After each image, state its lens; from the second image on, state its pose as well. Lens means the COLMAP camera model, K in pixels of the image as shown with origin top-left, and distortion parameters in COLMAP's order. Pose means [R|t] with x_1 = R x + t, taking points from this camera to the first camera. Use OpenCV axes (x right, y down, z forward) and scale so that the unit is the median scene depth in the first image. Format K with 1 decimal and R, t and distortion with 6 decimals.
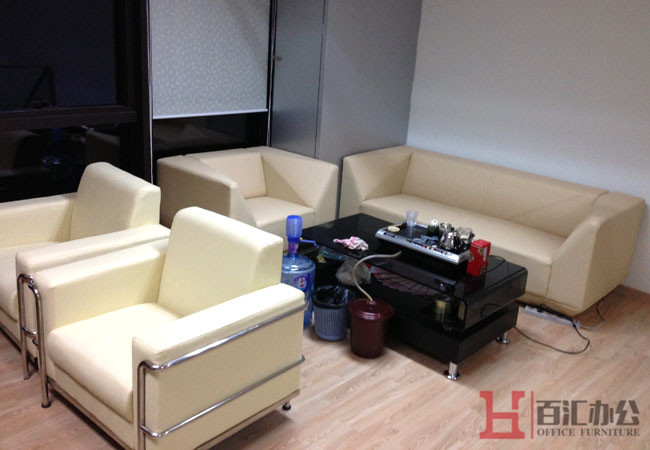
lens RADIAL K [[633.5, 0, 325.0], [0, 633.5, 225.0], [0, 0, 1]] dist [0.006372, 0.015615]
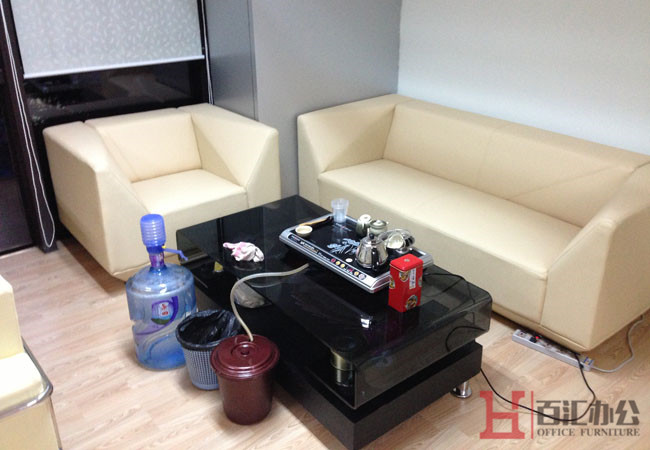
lens RADIAL K [[618.6, 0, 325.0], [0, 618.6, 225.0], [0, 0, 1]] dist [0.013010, -0.001908]
pose [[0.986761, -0.000803, -0.162177, 0.223397], [0.017985, 0.994361, 0.104512, -0.064192], [0.161178, -0.106045, 0.981211, 0.310874]]
